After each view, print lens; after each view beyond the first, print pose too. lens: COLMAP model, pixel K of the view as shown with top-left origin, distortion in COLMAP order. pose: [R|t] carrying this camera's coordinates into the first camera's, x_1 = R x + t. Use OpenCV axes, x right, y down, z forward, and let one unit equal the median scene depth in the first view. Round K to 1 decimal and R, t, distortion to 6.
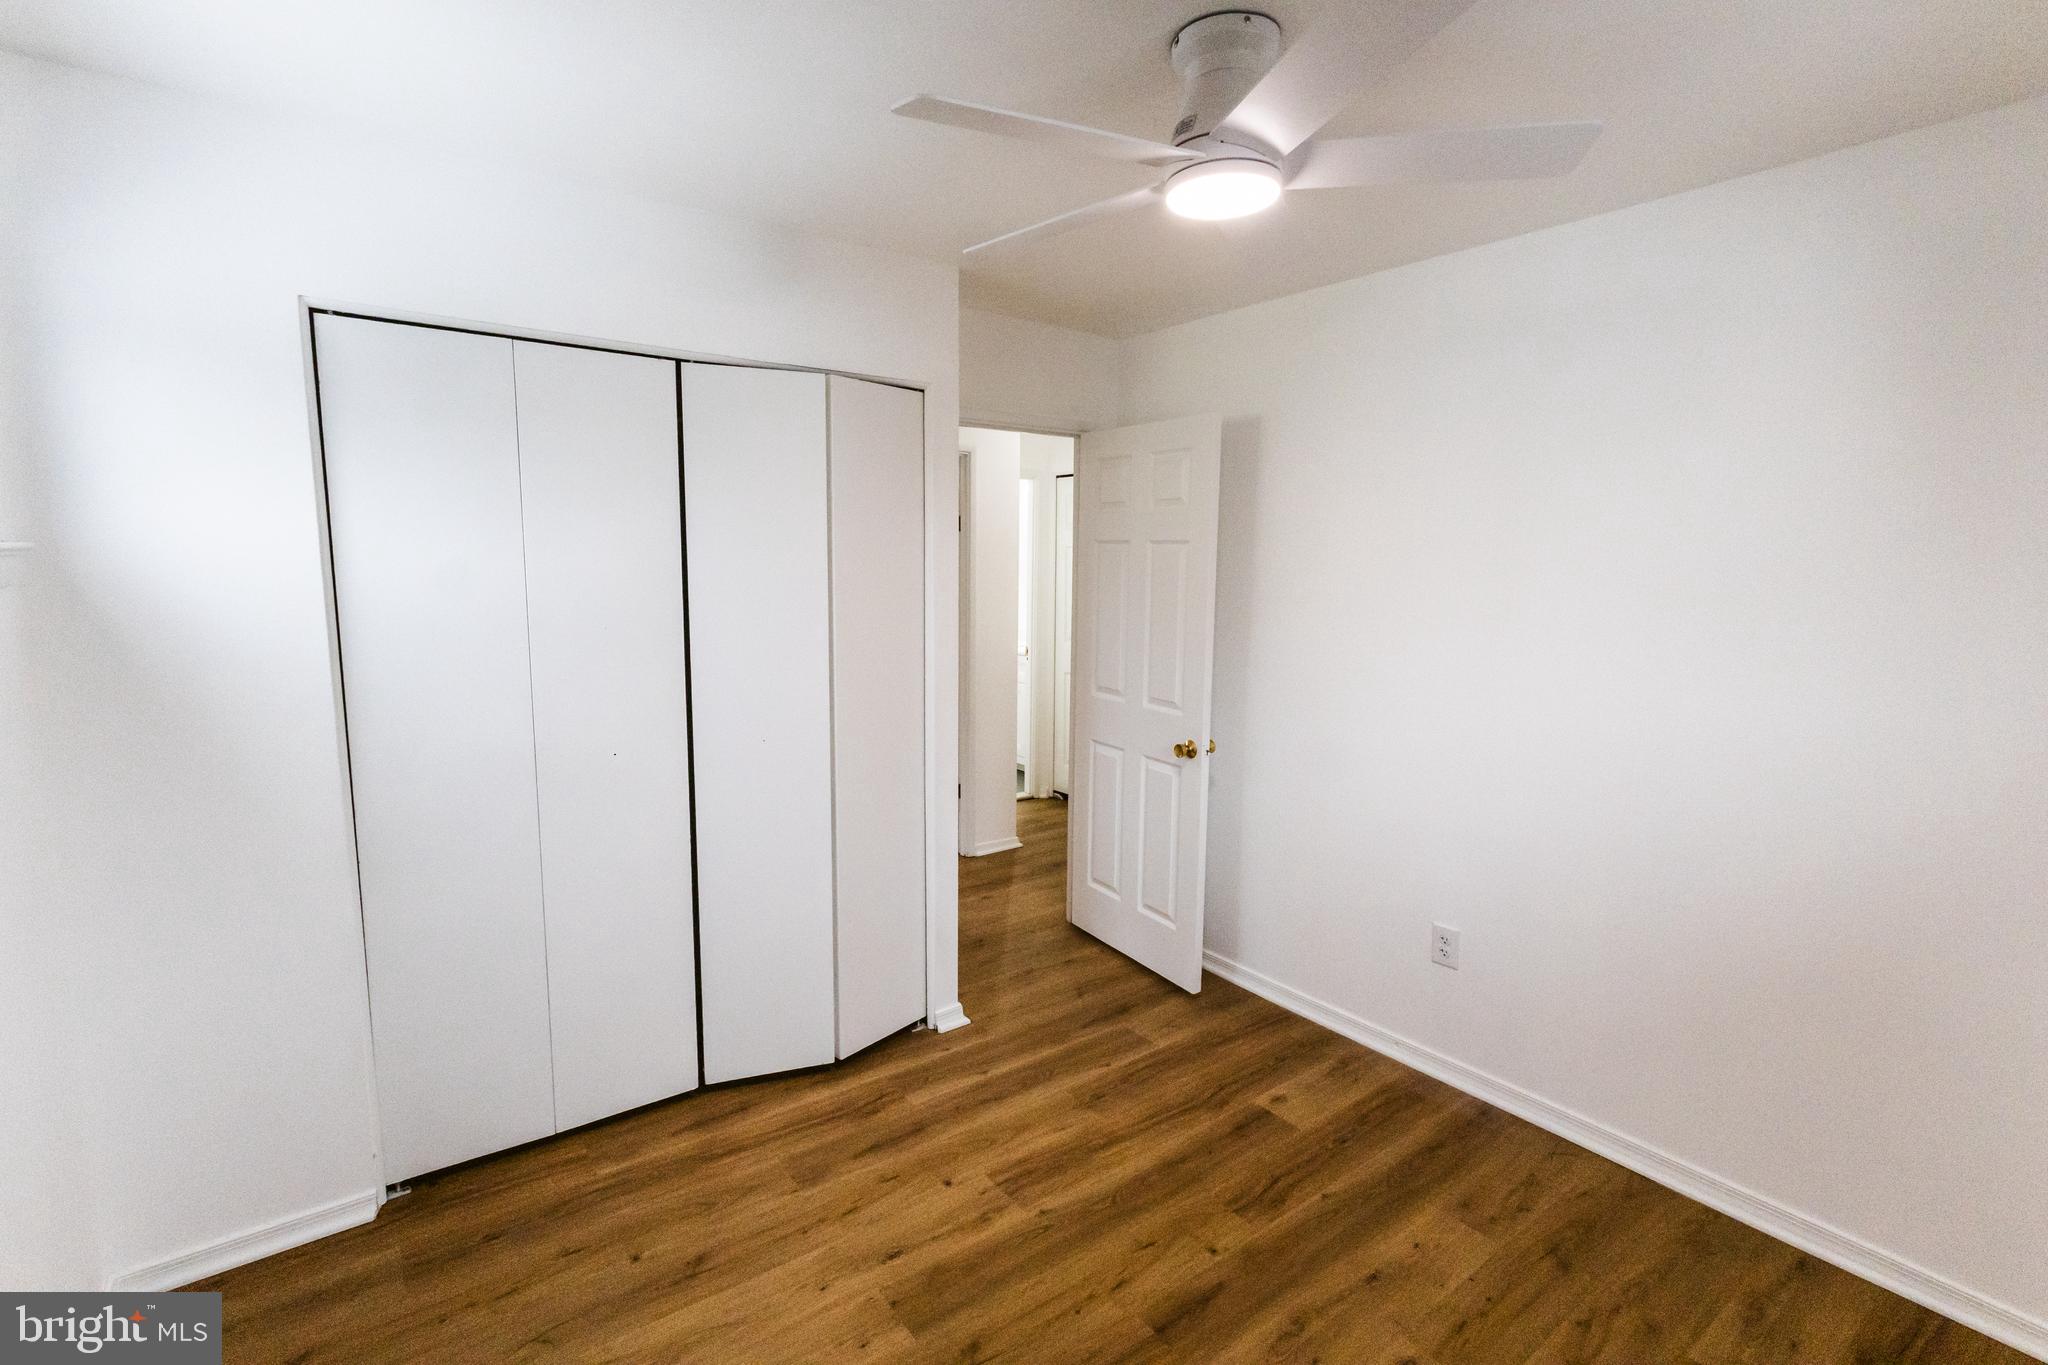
lens RADIAL K [[929.5, 0, 1023.0], [0, 929.5, 682.1], [0, 0, 1]] dist [-0.004844, 0.000928]
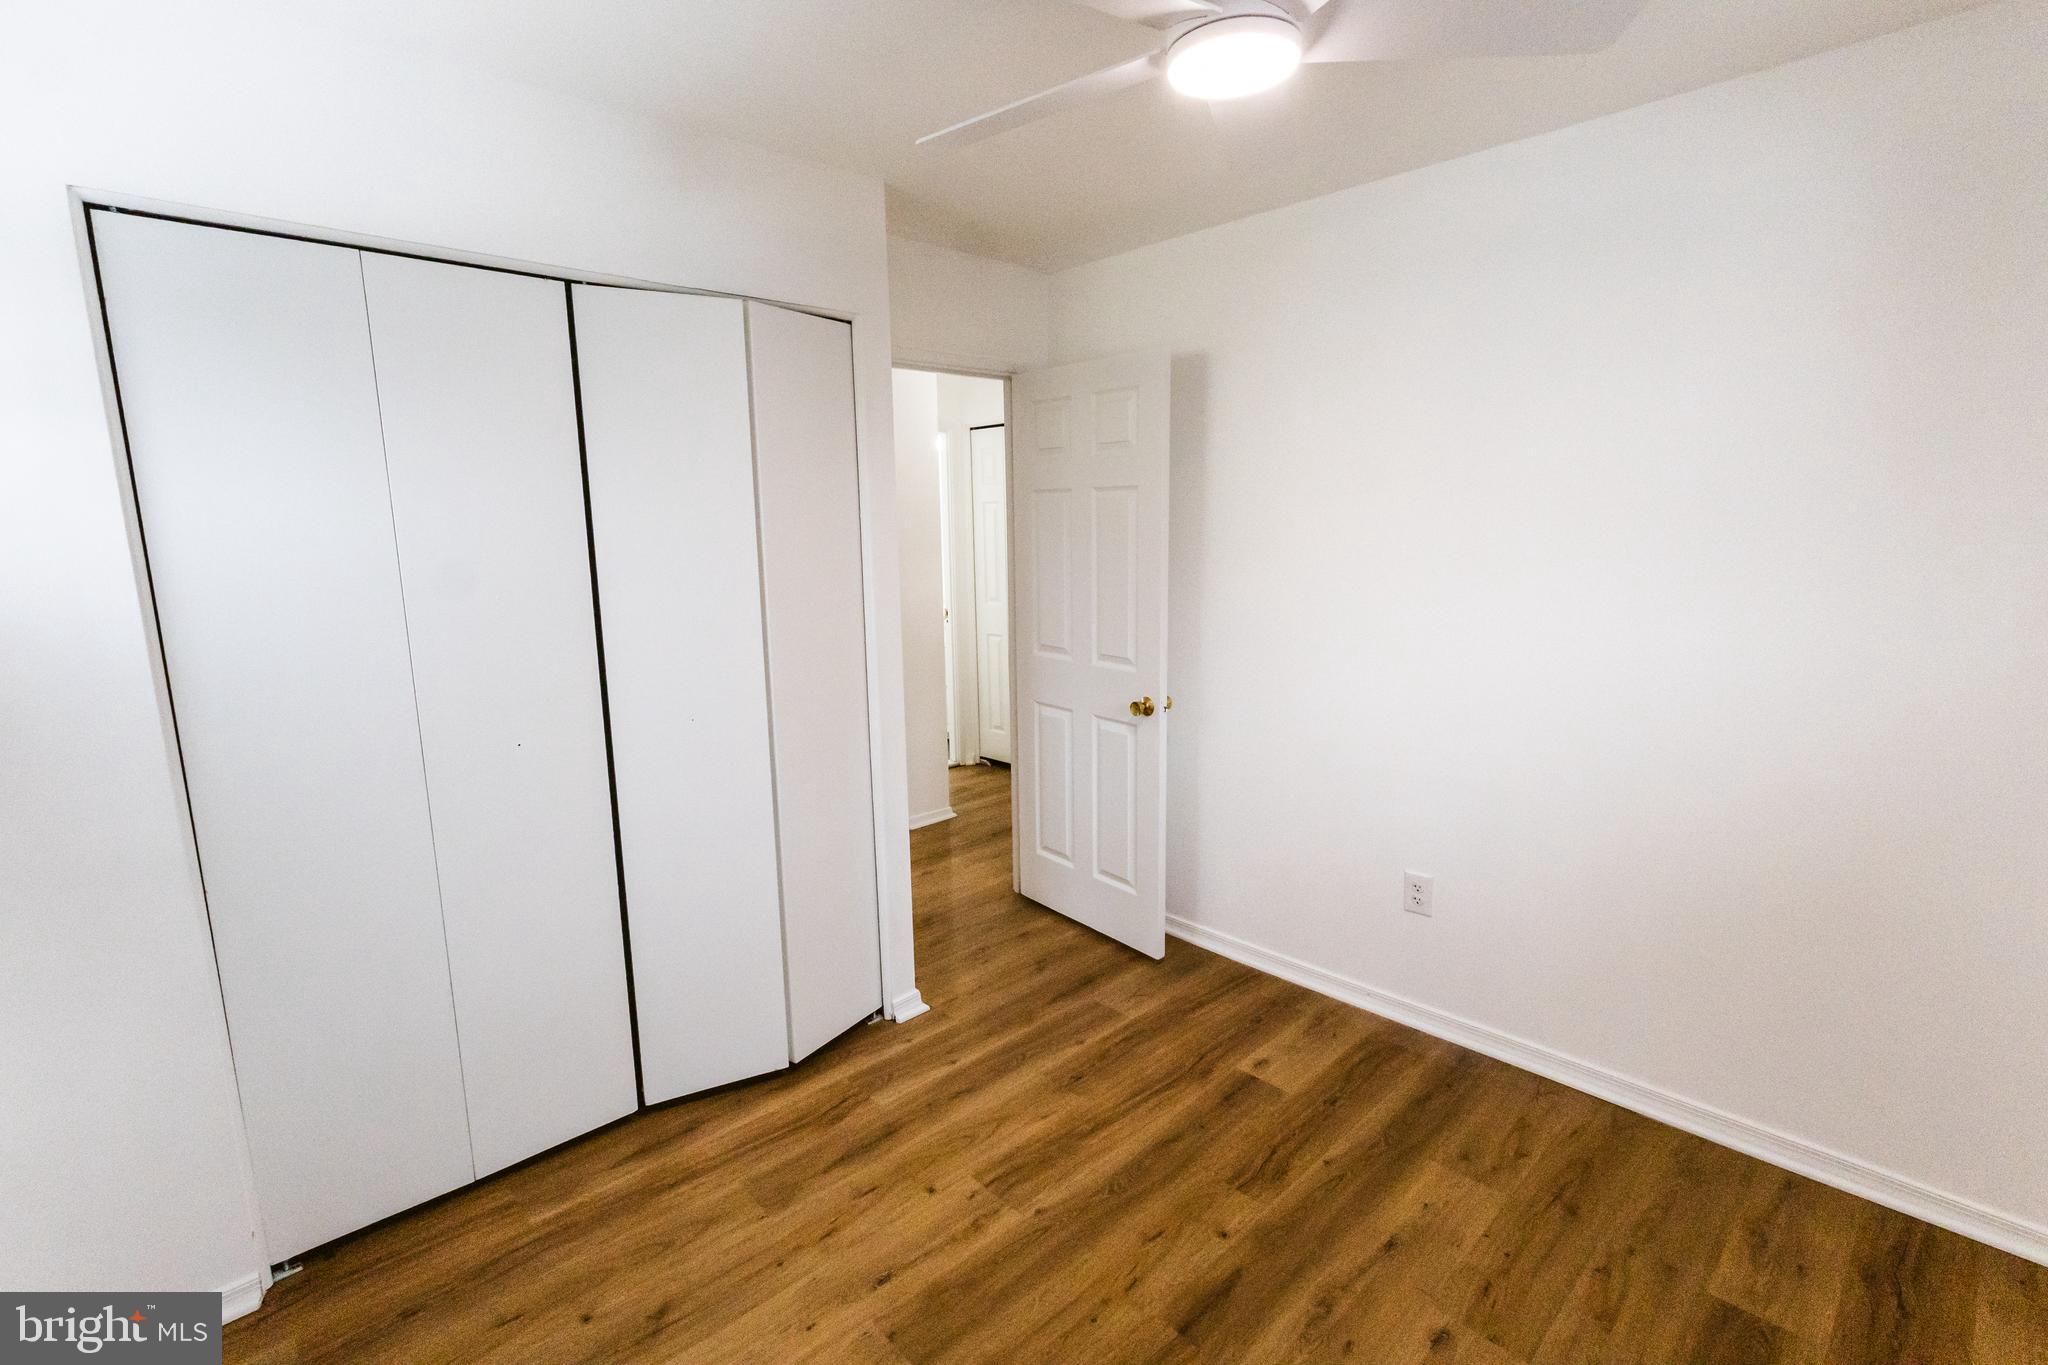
lens RADIAL K [[929.5, 0, 1025.0], [0, 929.5, 682.3], [0, 0, 1]] dist [-0.004844, 0.000928]
pose [[0.992772, -0.045863, 0.110905, -0.065580], [0.041566, 0.998304, 0.040752, 0.004182], [-0.112586, -0.035848, 0.992995, 0.092046]]
